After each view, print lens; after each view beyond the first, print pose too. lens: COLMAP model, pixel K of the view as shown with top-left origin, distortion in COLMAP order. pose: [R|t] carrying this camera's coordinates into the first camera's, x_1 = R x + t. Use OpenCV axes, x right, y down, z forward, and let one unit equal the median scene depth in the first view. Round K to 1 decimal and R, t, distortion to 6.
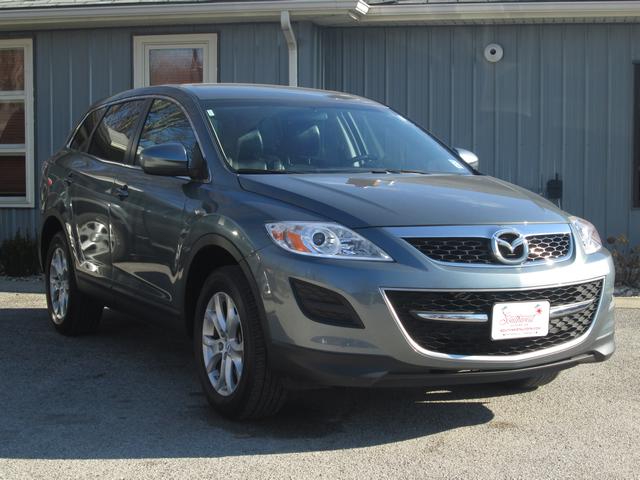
lens RADIAL K [[1191.4, 0, 320.0], [0, 1191.4, 240.0], [0, 0, 1]] dist [-0.069106, -0.104846]
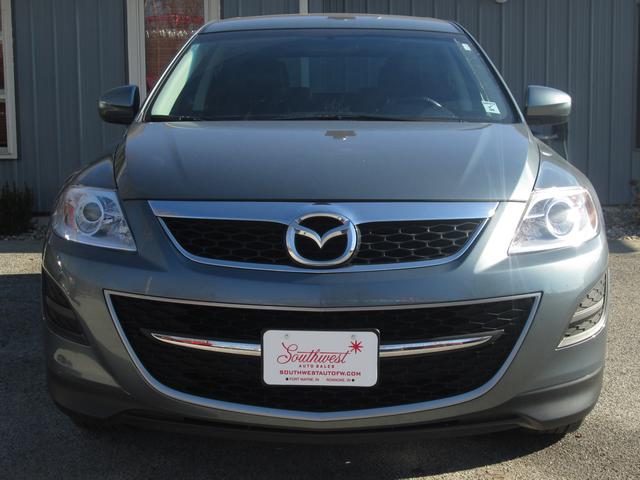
lens RADIAL K [[973.1, 0, 320.0], [0, 973.1, 240.0], [0, 0, 1]] dist [-0.009809, -0.029829]
pose [[0.862219, 0.060296, -0.502934, 0.418244], [-0.026968, 0.996946, 0.073290, -0.031612], [0.505818, -0.049629, 0.861212, 0.558988]]
